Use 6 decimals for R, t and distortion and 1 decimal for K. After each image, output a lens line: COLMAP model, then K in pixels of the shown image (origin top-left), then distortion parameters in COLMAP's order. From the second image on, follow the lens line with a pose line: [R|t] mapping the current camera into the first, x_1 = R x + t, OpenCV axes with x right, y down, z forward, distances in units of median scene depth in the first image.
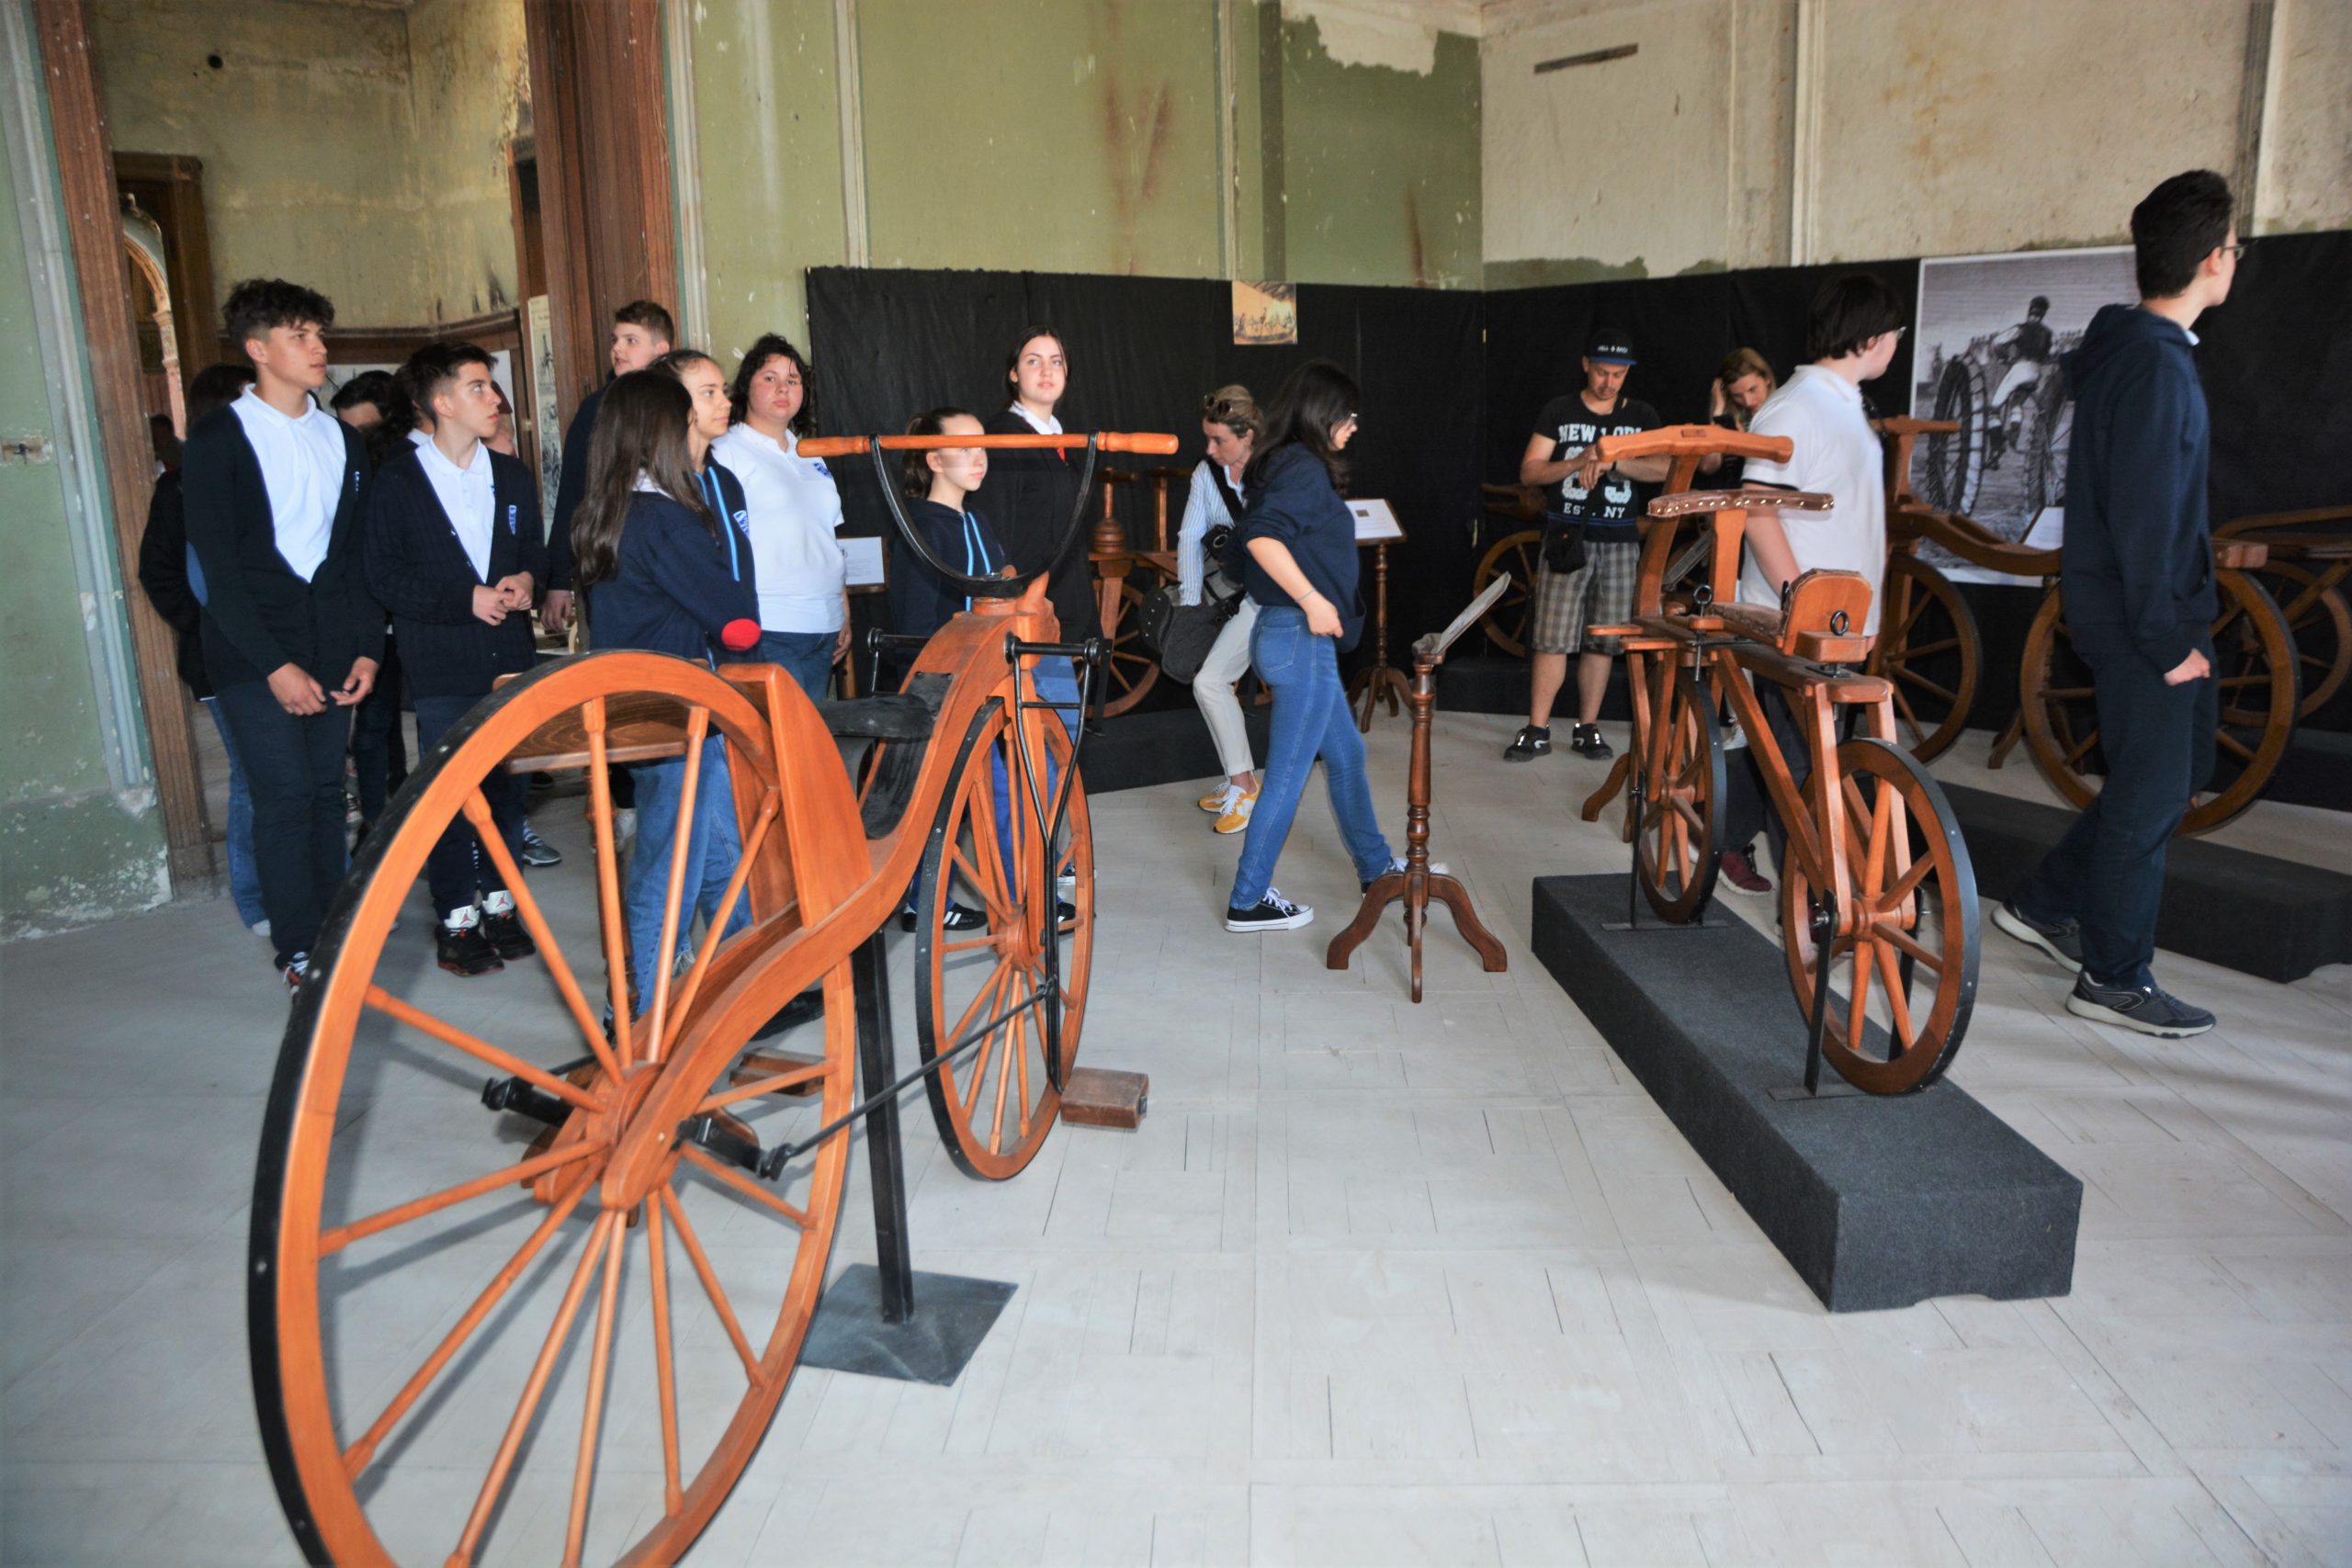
lens RADIAL K [[1644.9, 0, 1203.2], [0, 1644.9, 747.3], [0, 0, 1]] dist [-0.114423, 0.083351]
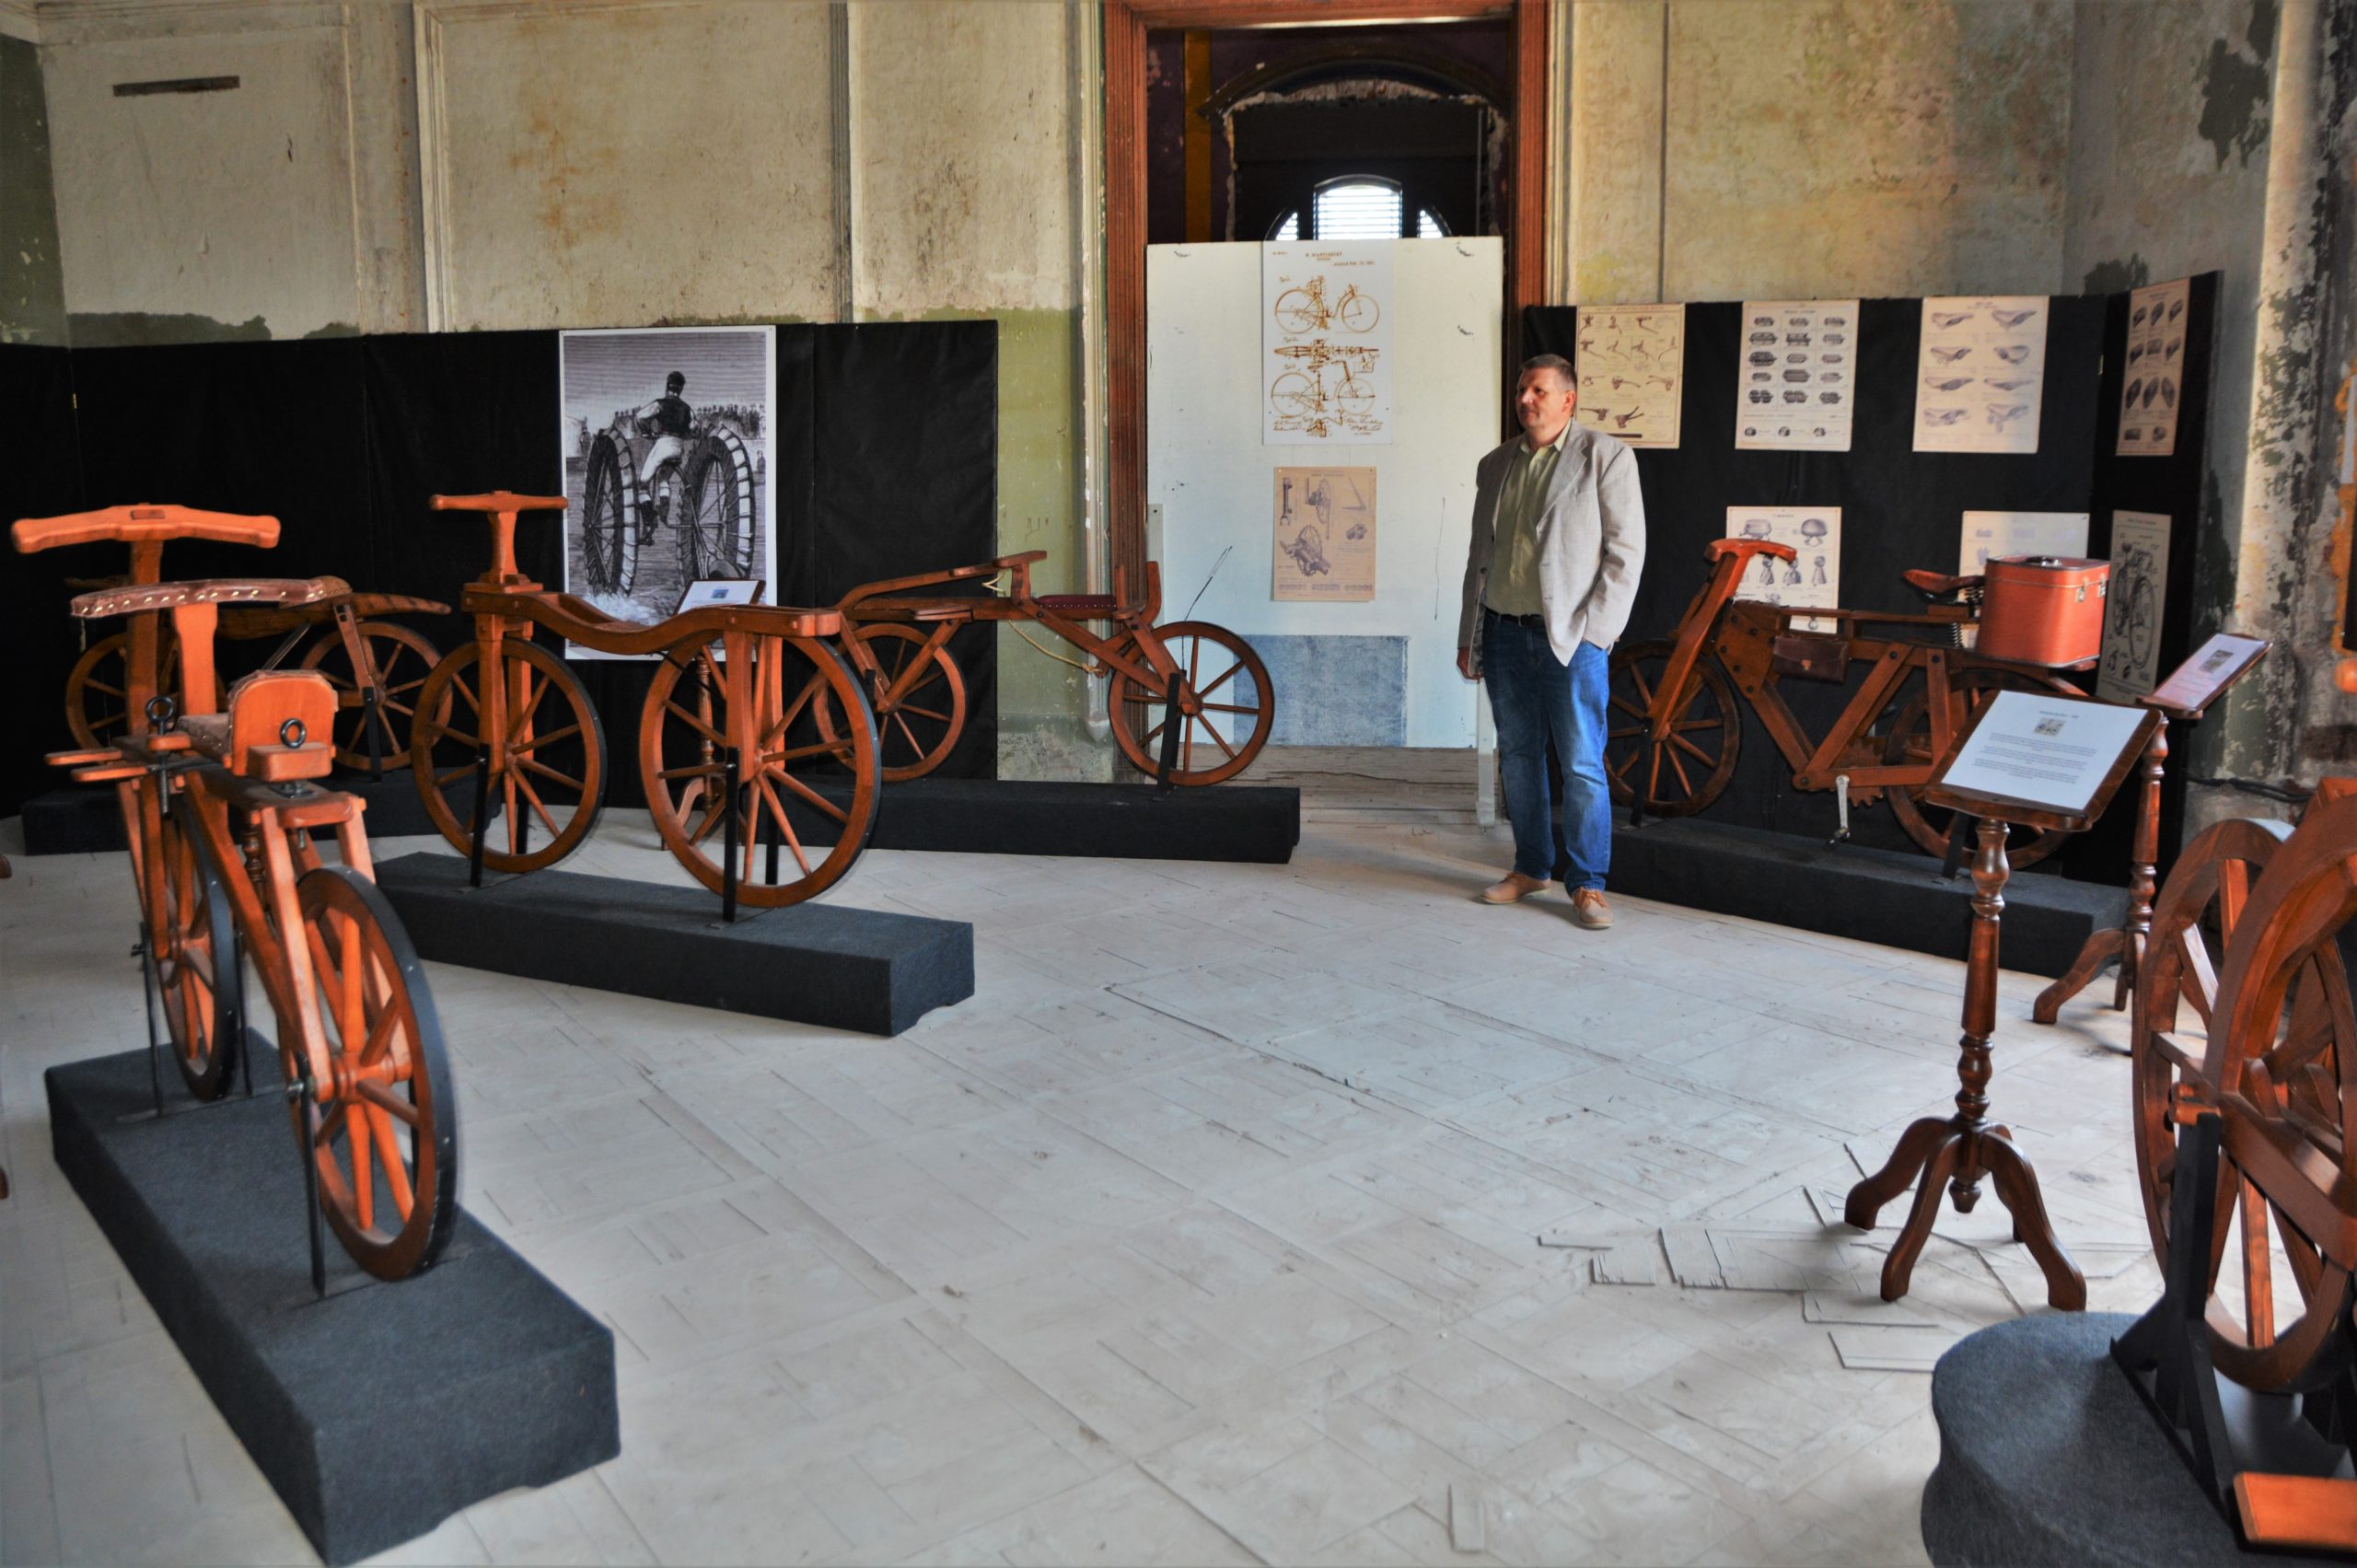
lens RADIAL K [[1691.8, 0, 1169.9], [0, 1691.8, 713.9], [0, 0, 1]] dist [-0.118849, 0.088860]
pose [[0.772091, -0.071771, 0.631446, 0.087253], [0.116094, 0.992812, -0.029108, -0.003560], [-0.624818, 0.095781, 0.774874, 0.017007]]
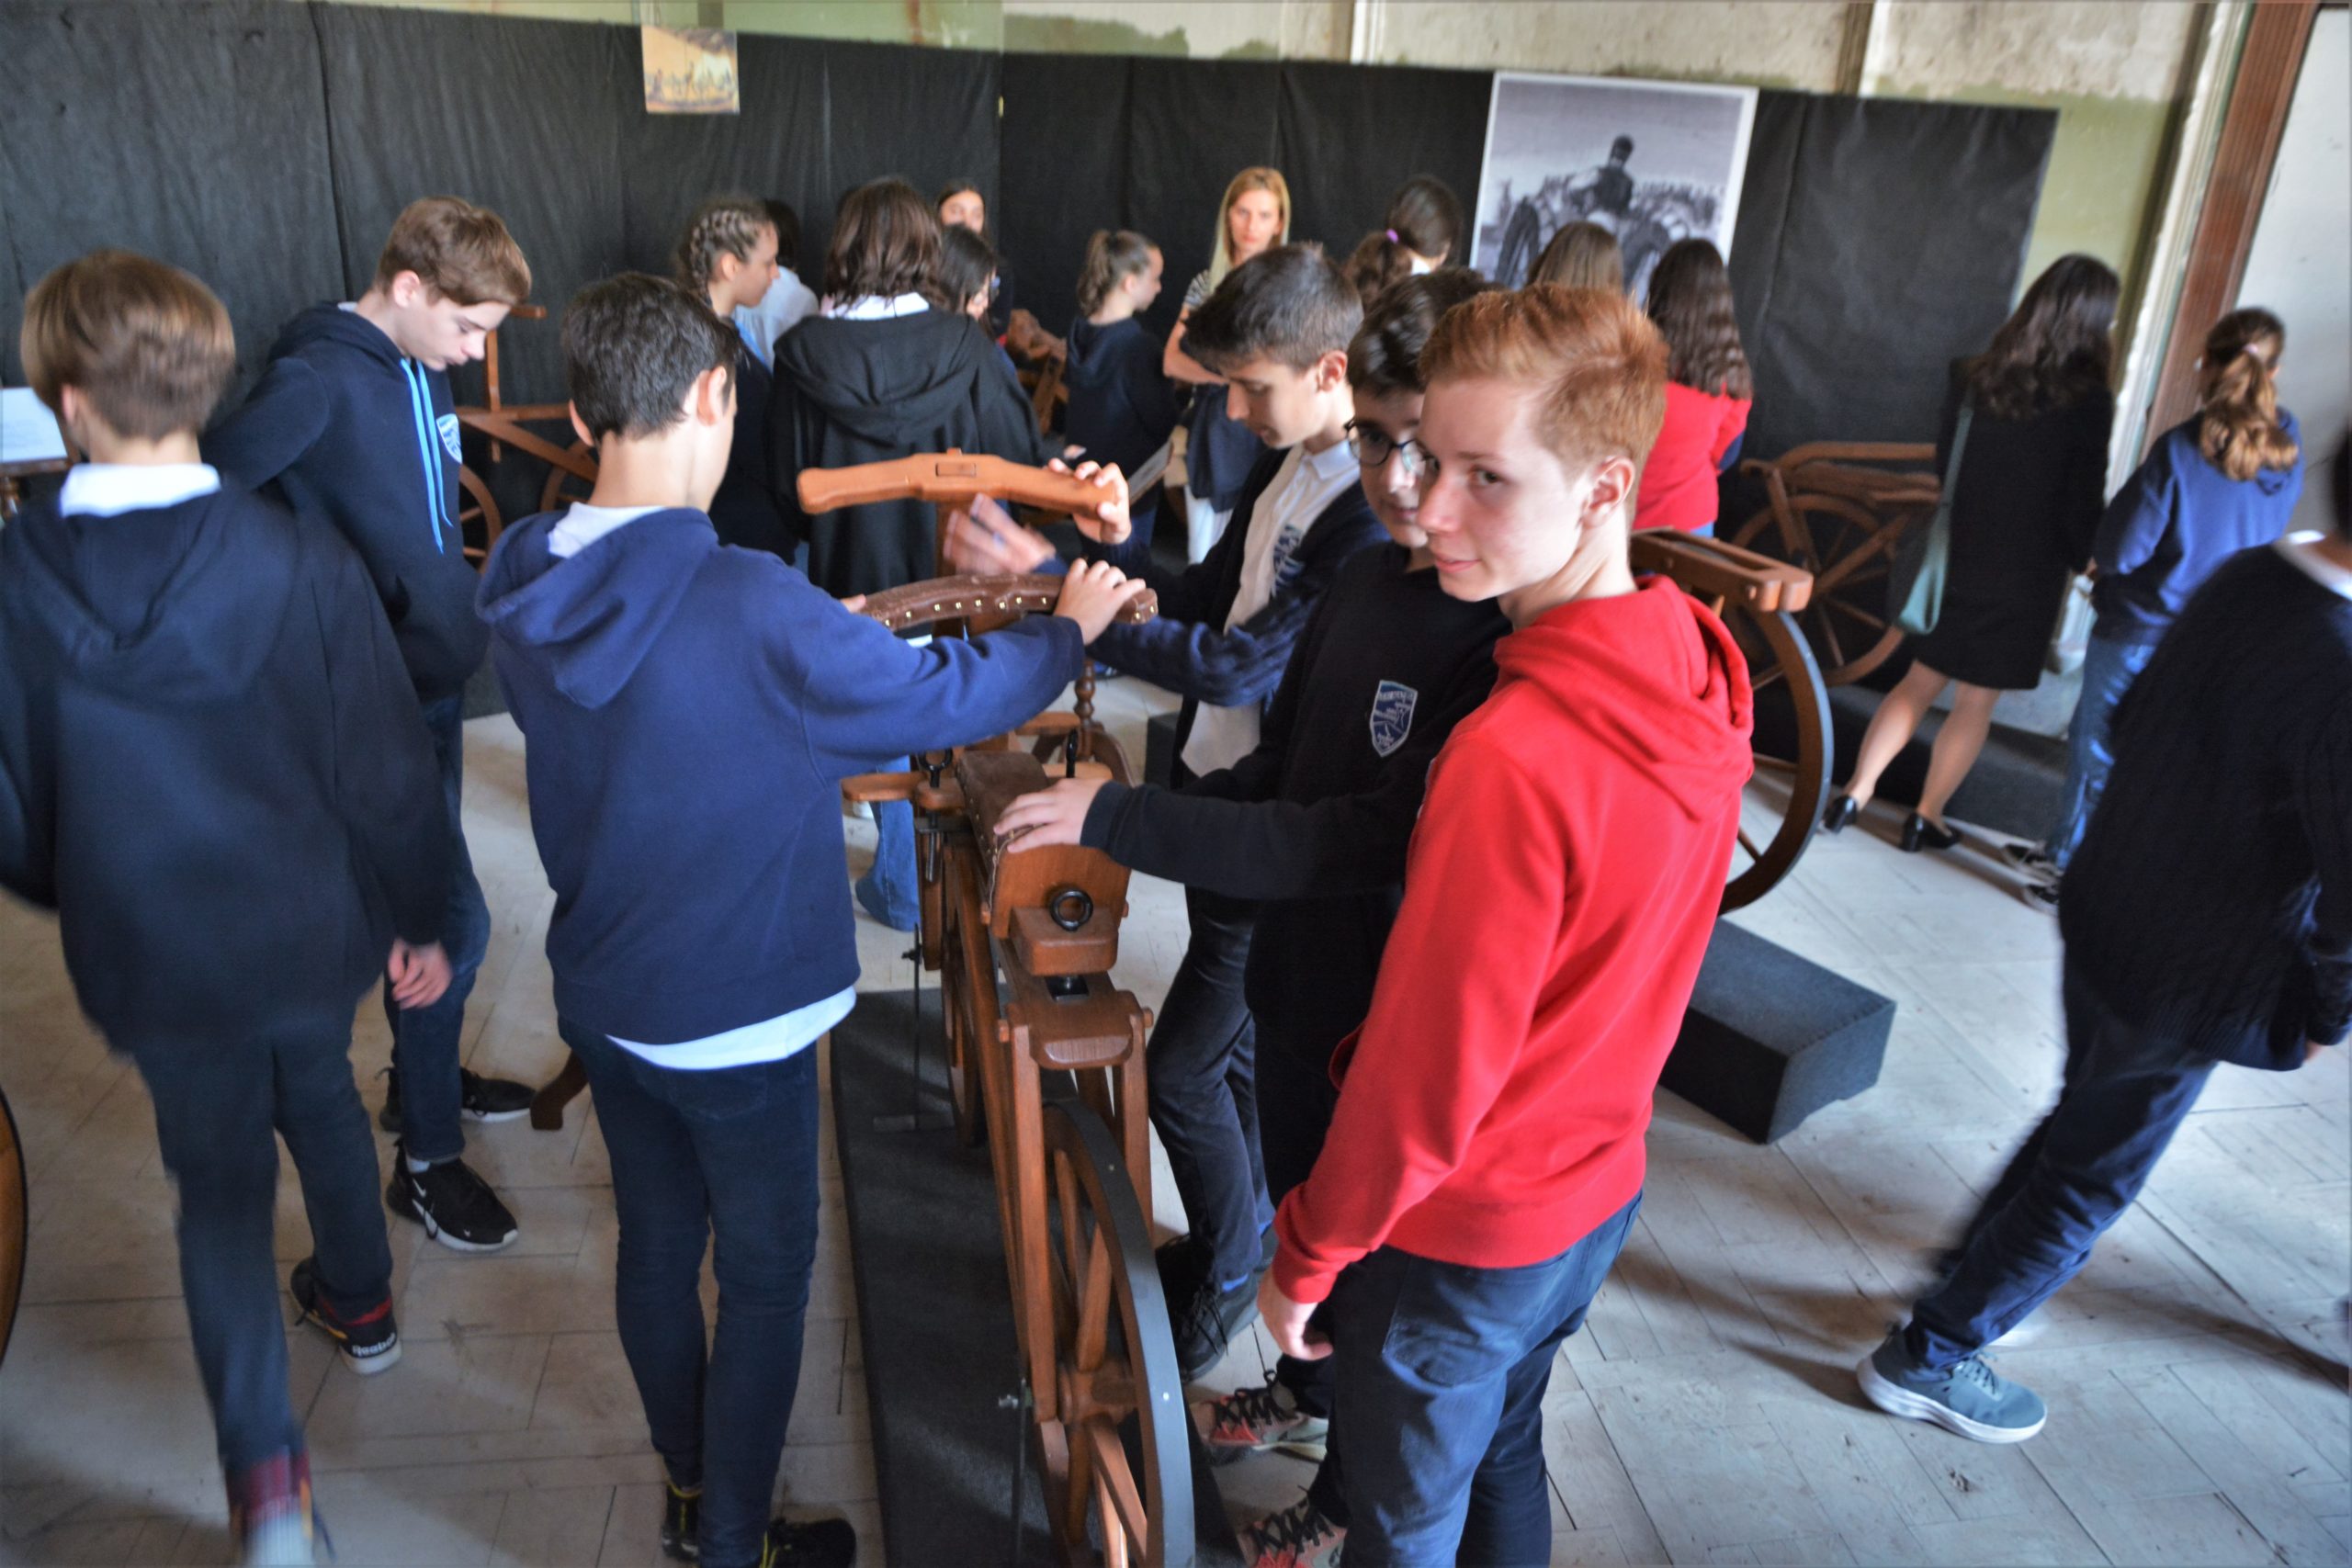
lens RADIAL K [[1635.9, 0, 1211.8], [0, 1635.9, 746.4], [0, 0, 1]] dist [-0.114161, 0.081640]
pose [[0.977067, 0.004144, 0.212892, 0.137573], [-0.041676, 0.984195, 0.172116, -0.103614], [-0.208814, -0.177042, 0.961797, 0.185558]]
